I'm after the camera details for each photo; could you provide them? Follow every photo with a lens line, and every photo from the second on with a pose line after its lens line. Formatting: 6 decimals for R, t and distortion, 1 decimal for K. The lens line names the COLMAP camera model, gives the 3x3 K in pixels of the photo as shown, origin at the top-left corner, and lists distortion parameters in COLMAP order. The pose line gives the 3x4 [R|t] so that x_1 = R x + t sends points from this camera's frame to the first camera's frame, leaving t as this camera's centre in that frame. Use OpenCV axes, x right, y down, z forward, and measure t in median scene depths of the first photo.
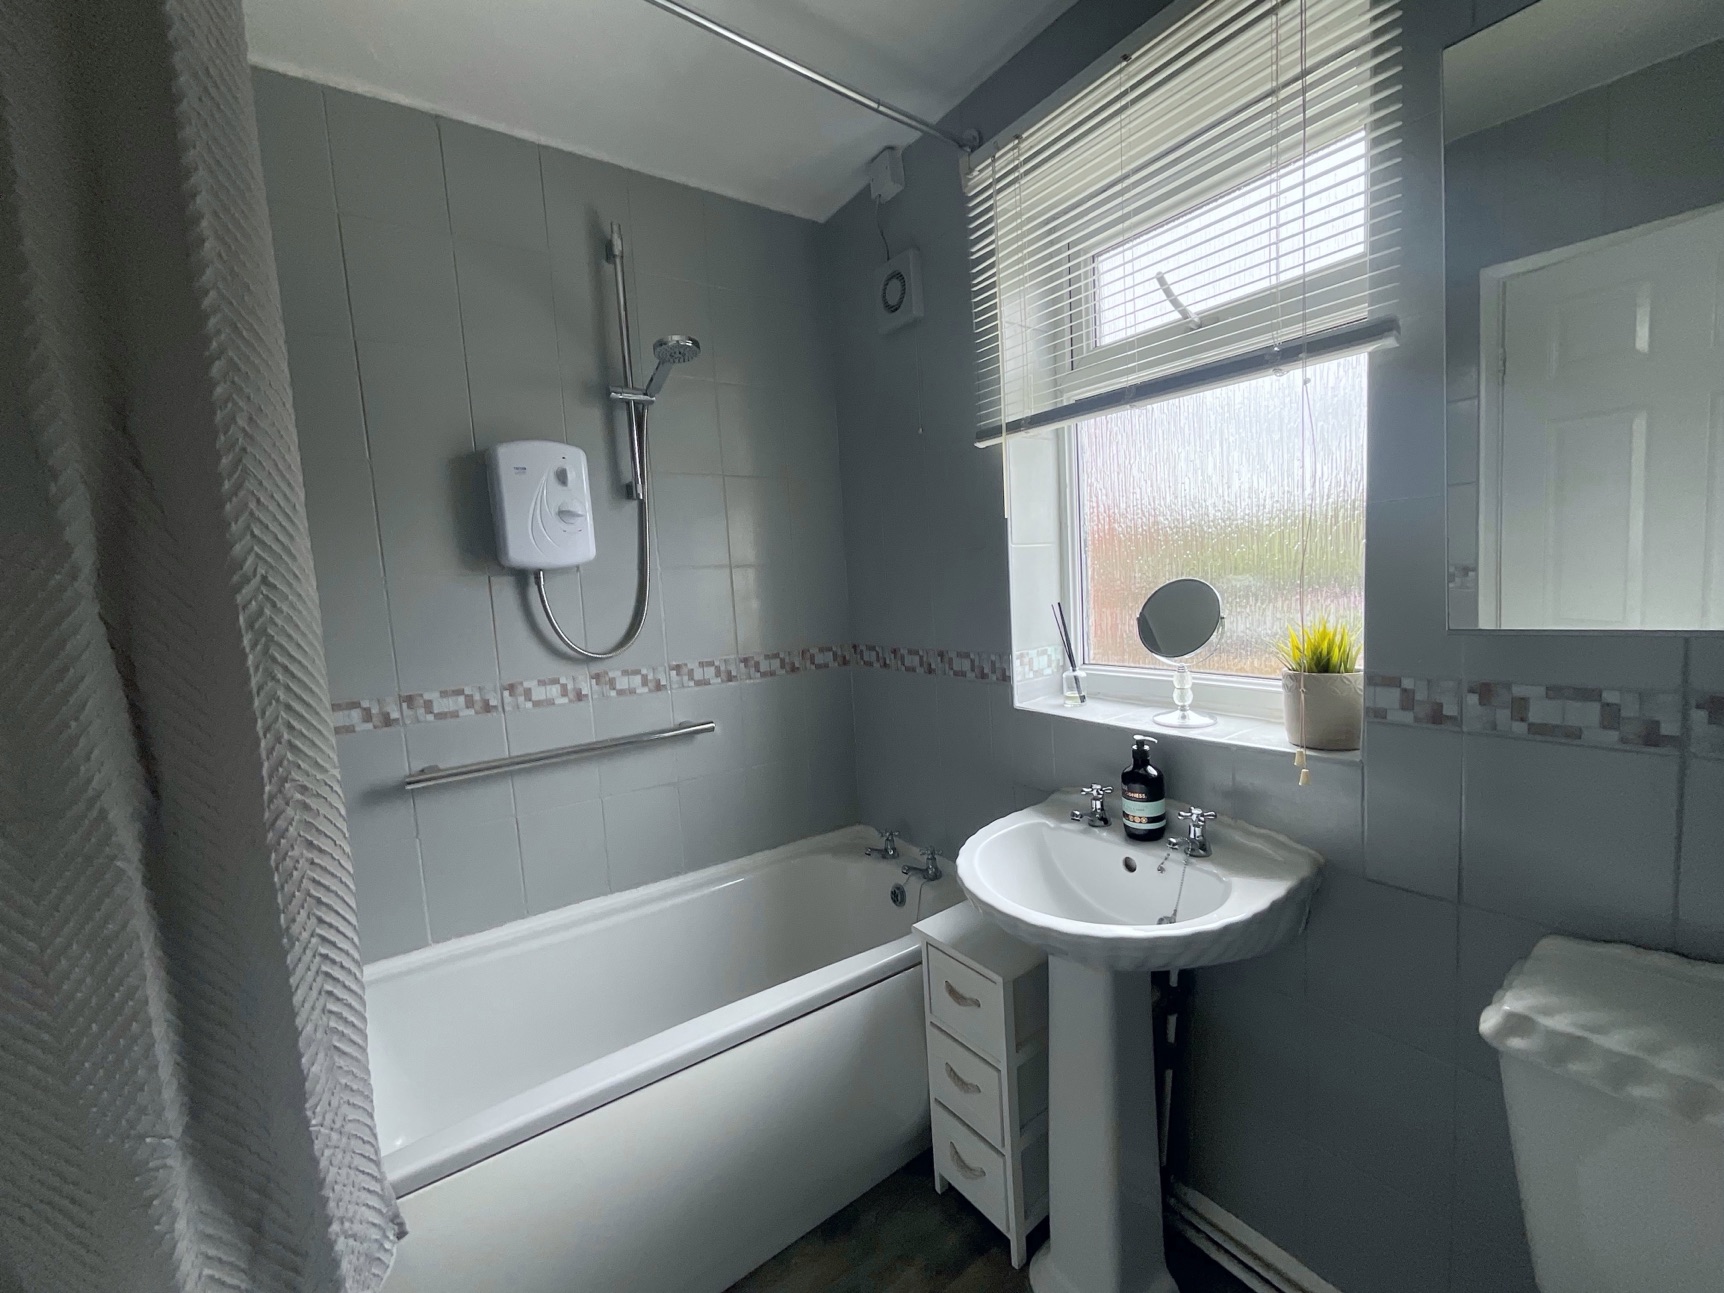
lens RADIAL K [[700.1, 0, 862.0], [0, 700.1, 646.5], [0, 0, 1]] dist [-0.011724, 0.008988]
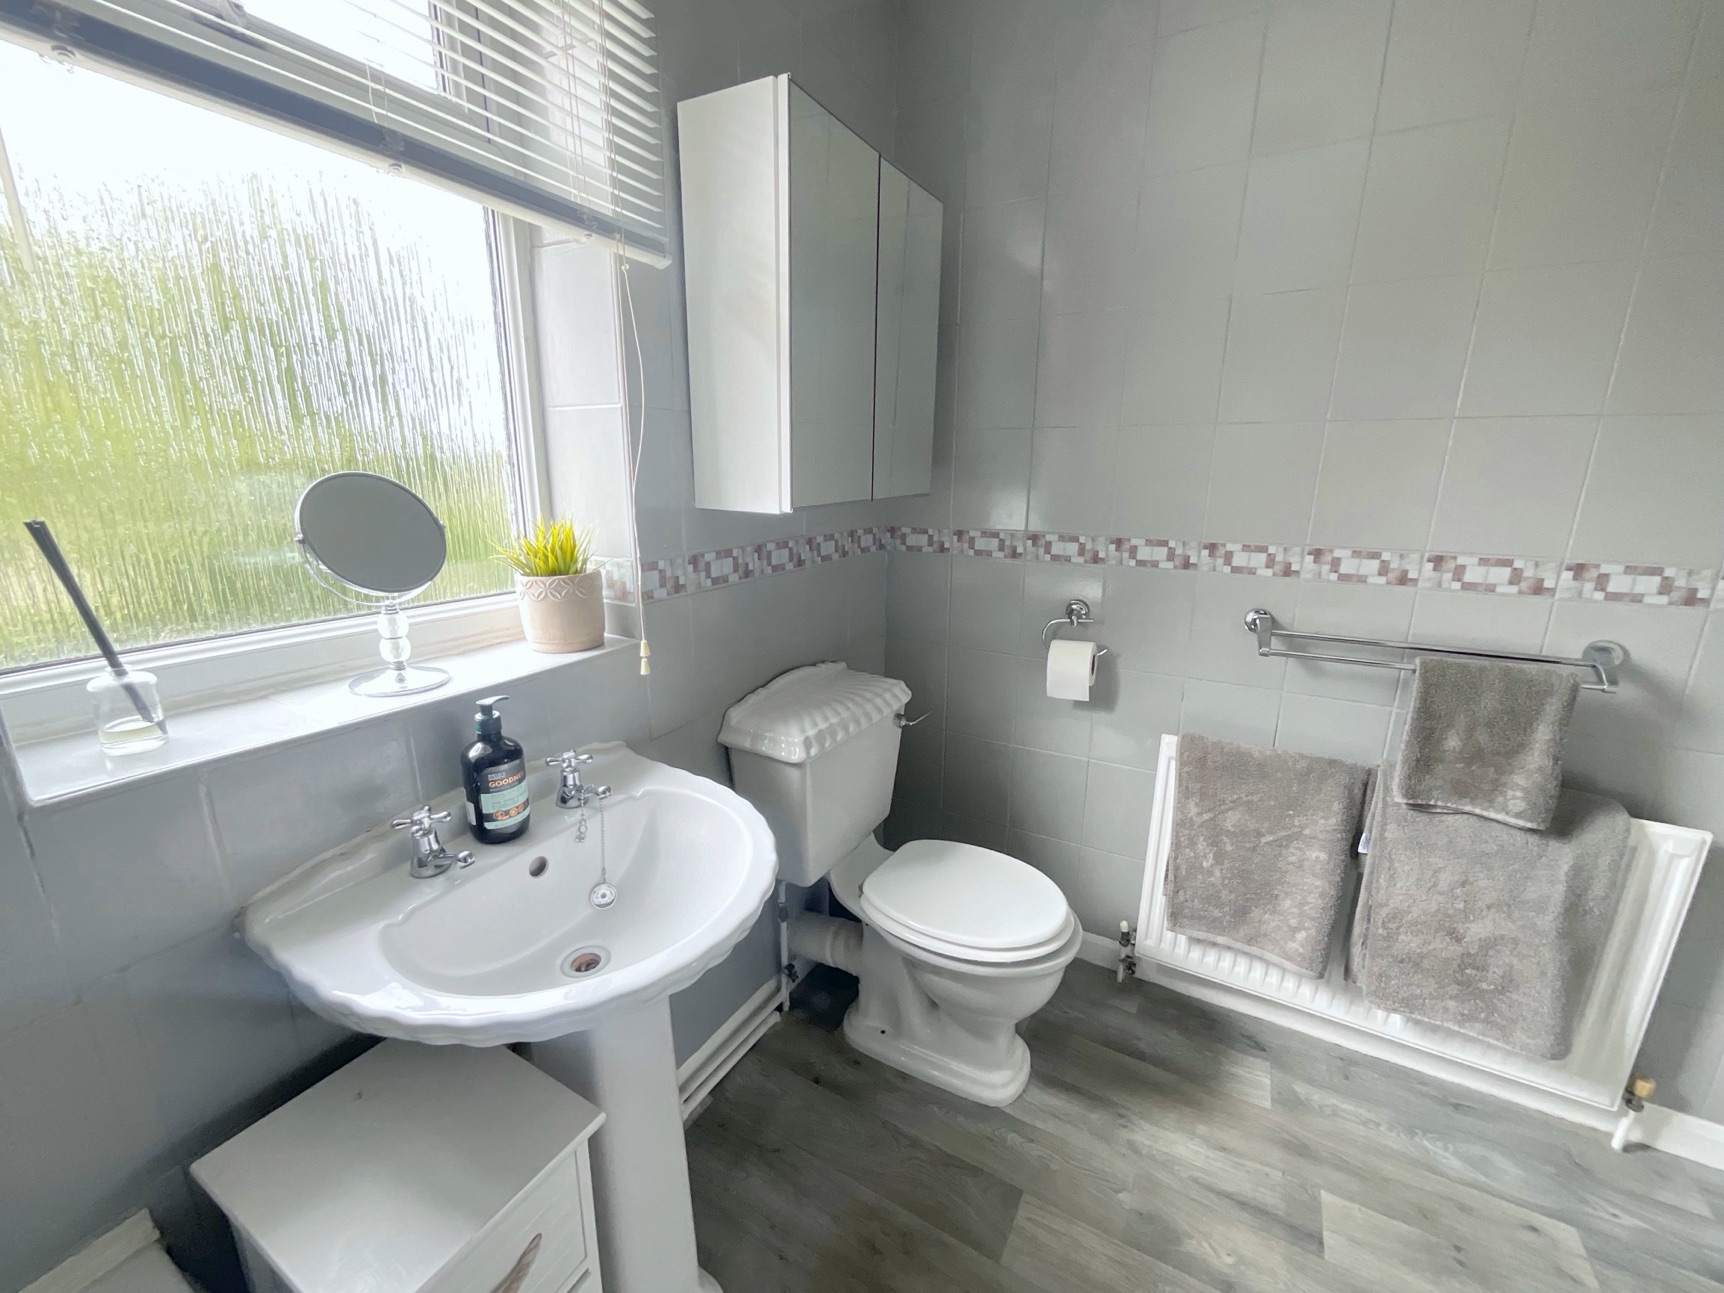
lens RADIAL K [[700.1, 0, 862.0], [0, 700.1, 646.5], [0, 0, 1]] dist [-0.011724, 0.008988]
pose [[-0.444989, -0.130116, 0.886033, -0.436982], [0.132091, 0.969030, 0.208644, -0.016004], [-0.885741, 0.209881, -0.414020, 1.120322]]
